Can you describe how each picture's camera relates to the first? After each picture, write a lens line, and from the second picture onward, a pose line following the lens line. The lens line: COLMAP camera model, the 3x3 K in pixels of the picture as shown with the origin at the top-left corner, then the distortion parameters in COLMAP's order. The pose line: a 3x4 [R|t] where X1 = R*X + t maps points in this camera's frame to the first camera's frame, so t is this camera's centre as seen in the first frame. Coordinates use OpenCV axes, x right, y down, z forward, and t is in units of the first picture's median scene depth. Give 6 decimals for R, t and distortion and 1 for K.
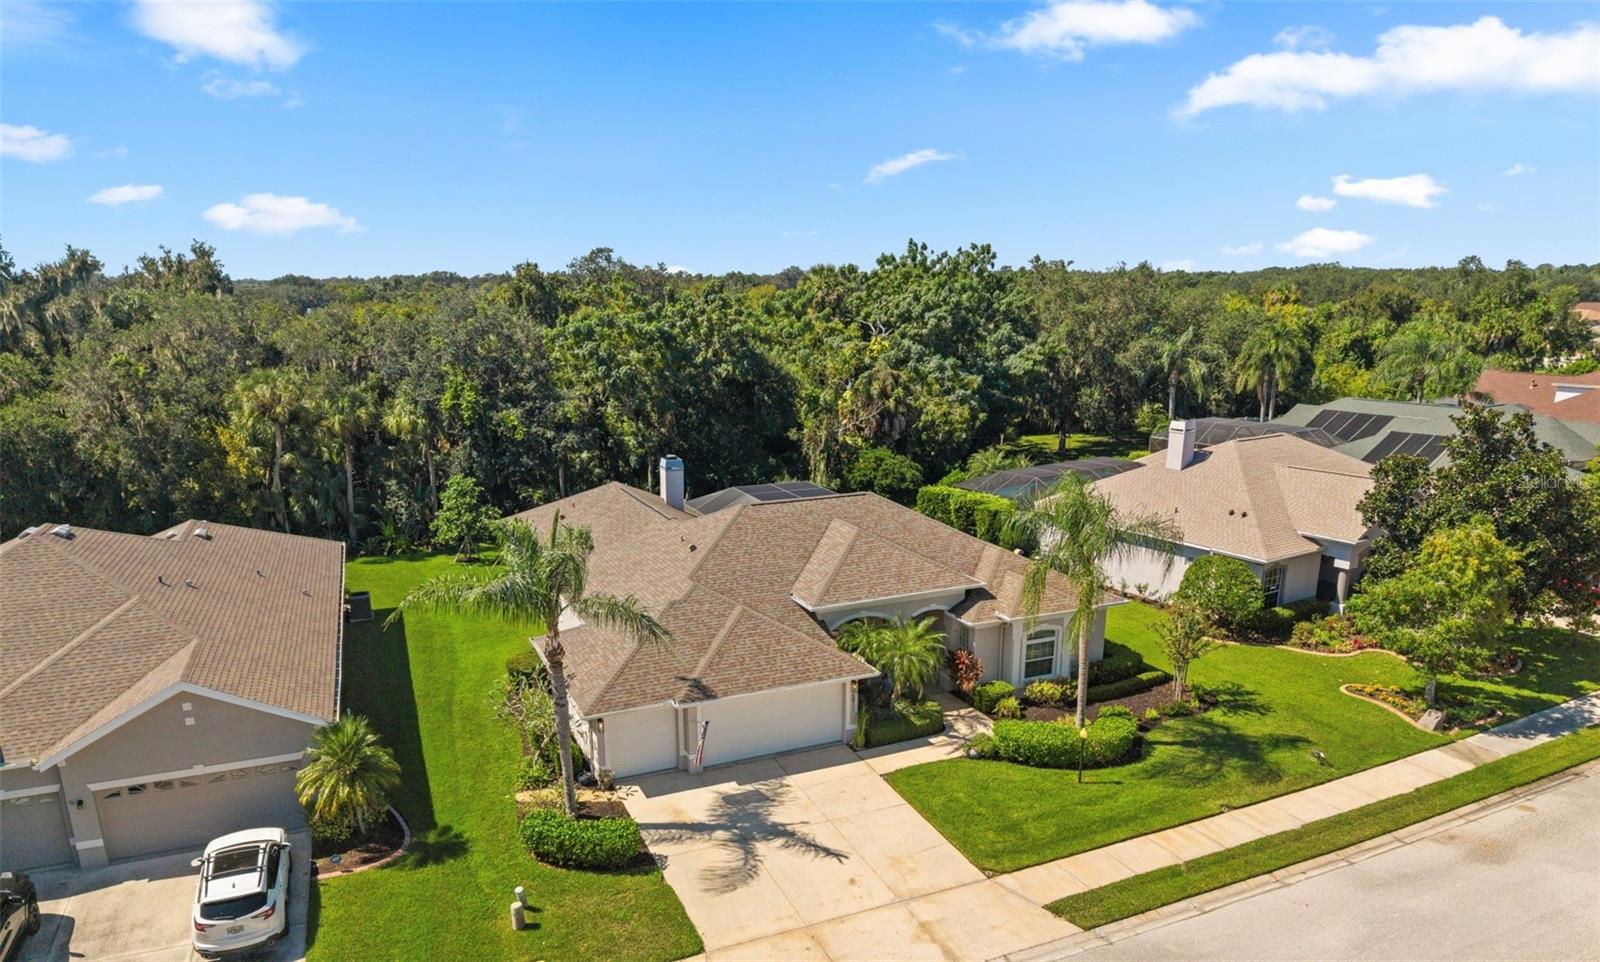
lens RADIAL K [[1021.8, 0, 800.0], [0, 1021.8, 481.0], [0, 0, 1]] dist [0.019168, 0.000223]
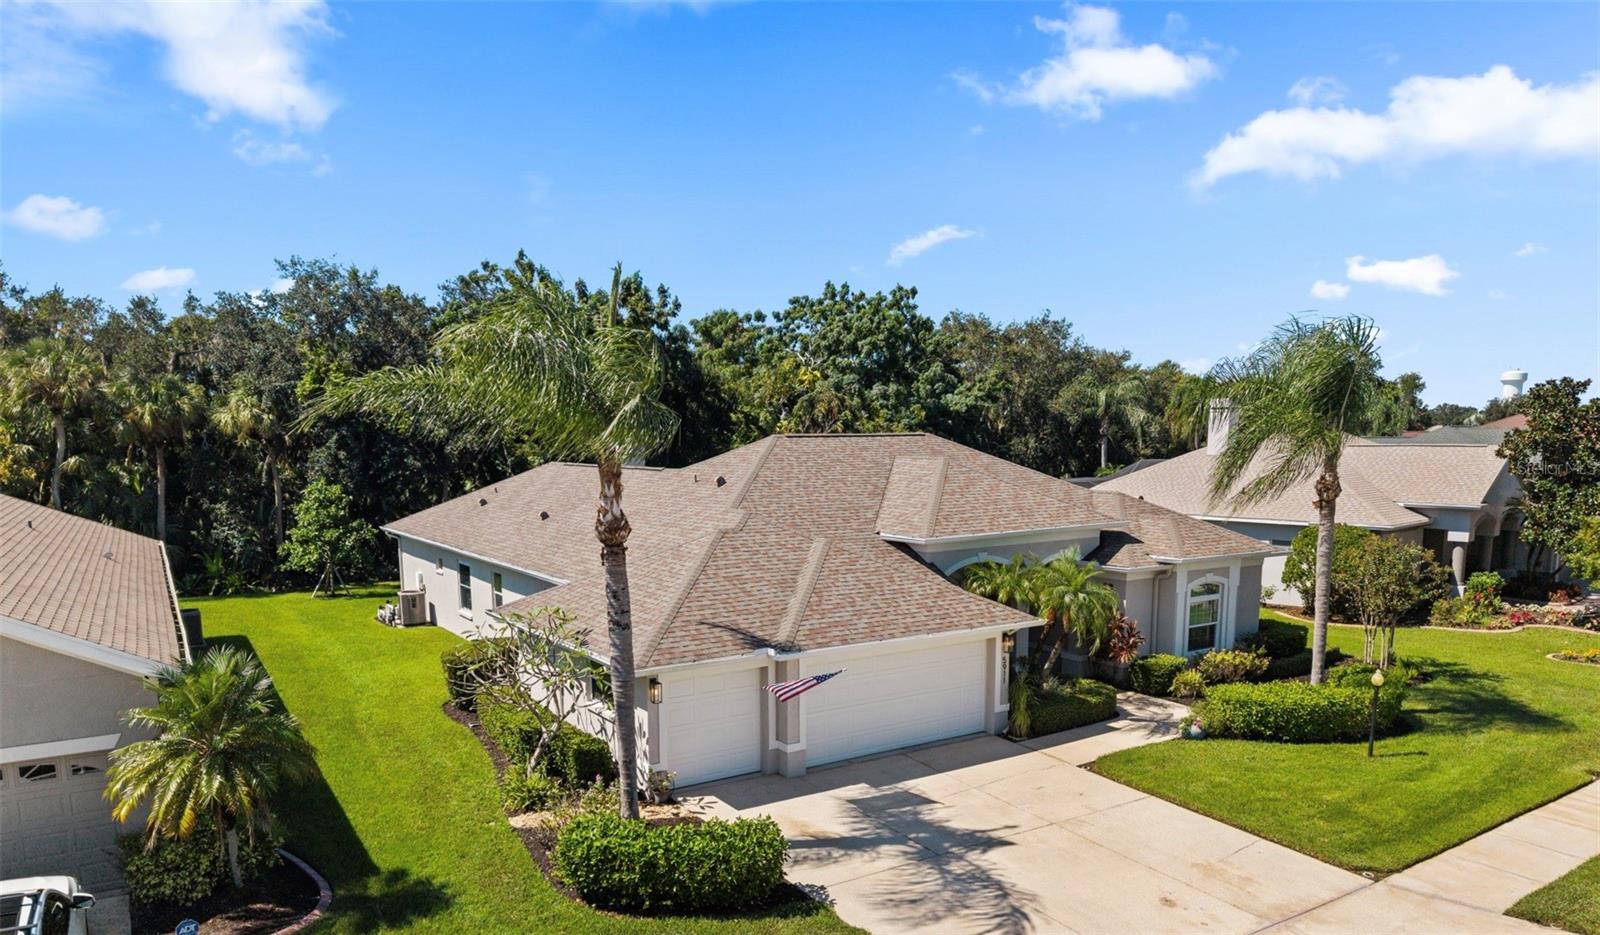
lens RADIAL K [[1041.4, 0, 797.4], [0, 1041.4, 502.0], [0, 0, 1]] dist [0.008581, -0.001437]
pose [[0.988017, -0.012834, 0.153812, -0.177014], [0.029105, 0.994150, -0.104009, 0.168109], [-0.151577, 0.107239, 0.982611, 0.328375]]
